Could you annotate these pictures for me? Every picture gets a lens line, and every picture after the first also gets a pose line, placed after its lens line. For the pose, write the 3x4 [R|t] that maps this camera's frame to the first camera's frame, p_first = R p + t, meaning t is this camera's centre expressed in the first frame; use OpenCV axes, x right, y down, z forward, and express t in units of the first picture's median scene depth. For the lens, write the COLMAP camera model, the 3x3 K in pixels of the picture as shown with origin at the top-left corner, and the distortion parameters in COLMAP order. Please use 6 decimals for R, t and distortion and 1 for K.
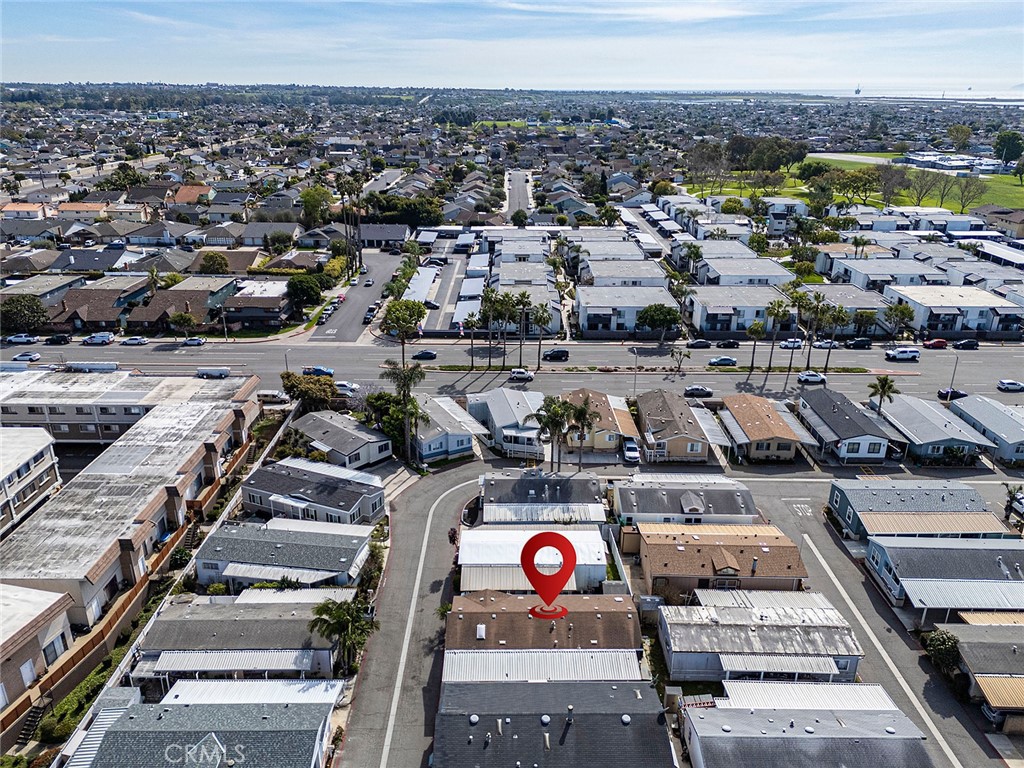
lens RADIAL K [[749.2, 0, 512.0], [0, 749.2, 384.0], [0, 0, 1]] dist [0.037599, -0.001205]
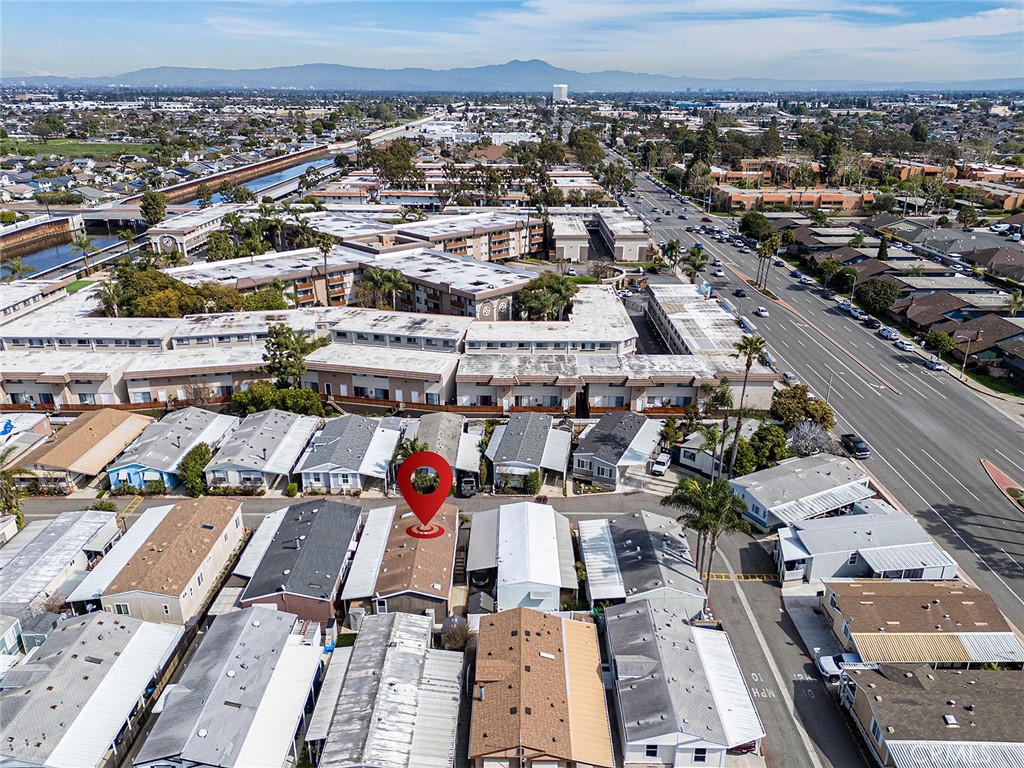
lens RADIAL K [[749.2, 0, 512.0], [0, 749.2, 384.0], [0, 0, 1]] dist [0.037599, -0.001205]
pose [[-0.008785, 0.357933, -0.933706, 0.669386], [-0.367830, 0.867118, 0.335868, -0.226724], [0.929852, 0.346395, 0.124041, 0.579496]]
